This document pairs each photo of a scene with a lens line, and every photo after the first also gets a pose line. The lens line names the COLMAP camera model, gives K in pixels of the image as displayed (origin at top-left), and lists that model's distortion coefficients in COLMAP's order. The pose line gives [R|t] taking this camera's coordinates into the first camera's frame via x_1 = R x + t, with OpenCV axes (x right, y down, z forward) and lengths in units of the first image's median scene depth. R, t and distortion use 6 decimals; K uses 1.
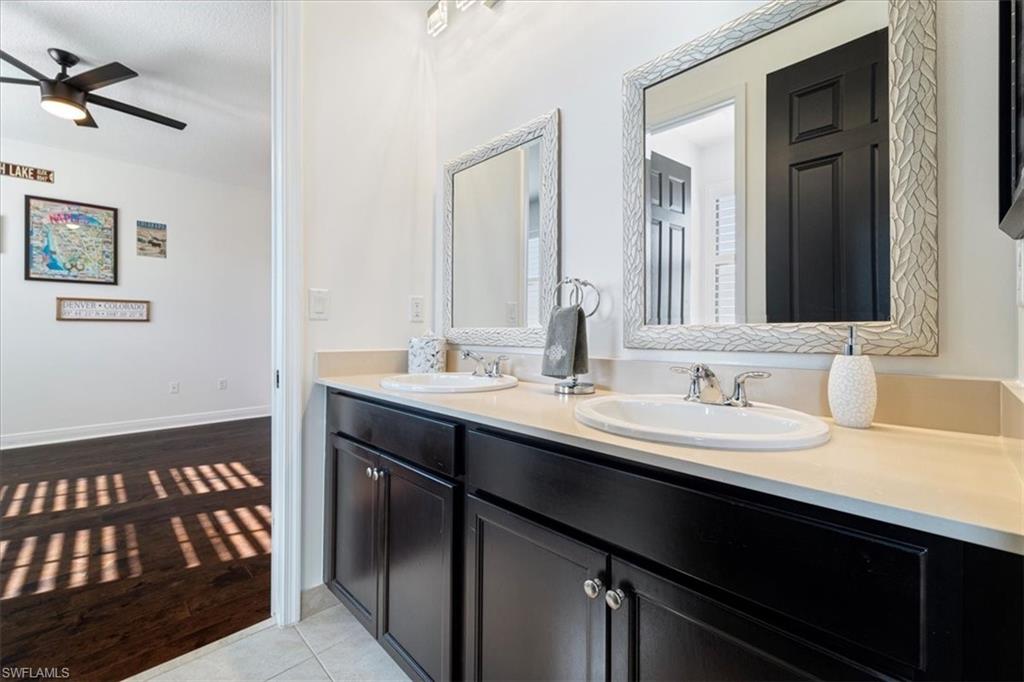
lens RADIAL K [[418.5, 0, 506.5], [0, 418.5, 334.6], [0, 0, 1]] dist [0.001443, -0.002115]
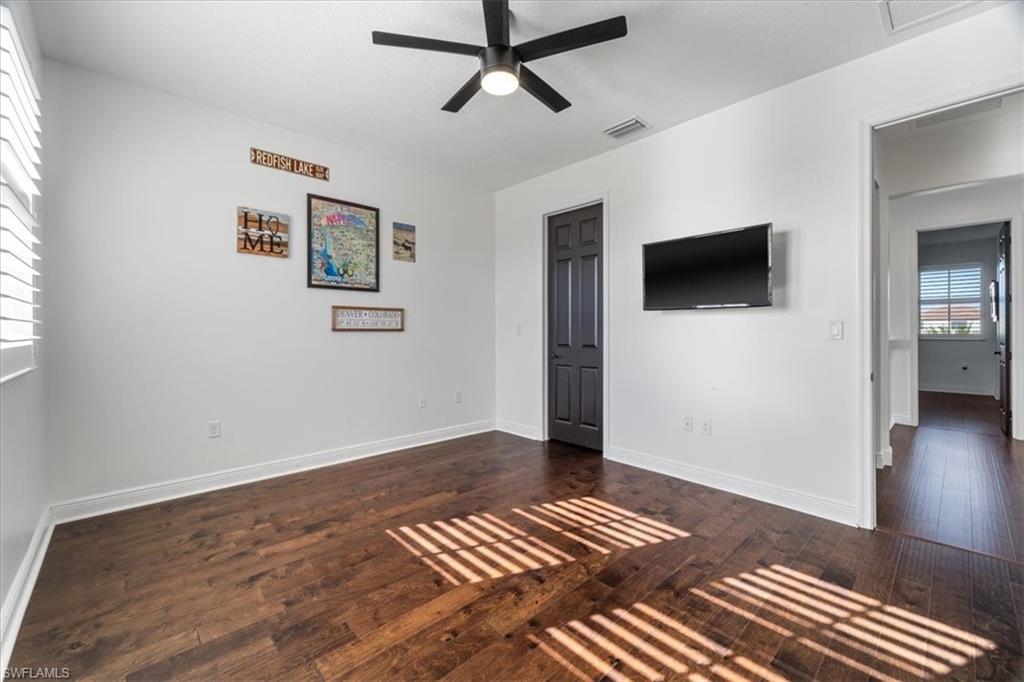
lens RADIAL K [[418.5, 0, 522.5], [0, 418.5, 338.4], [0, 0, 1]] dist [0.001443, -0.002115]
pose [[0.999176, 0.015126, -0.037658, -0.611000], [-0.014483, 0.999745, 0.017299, -0.038570], [0.037910, -0.016740, 0.999141, 0.091432]]
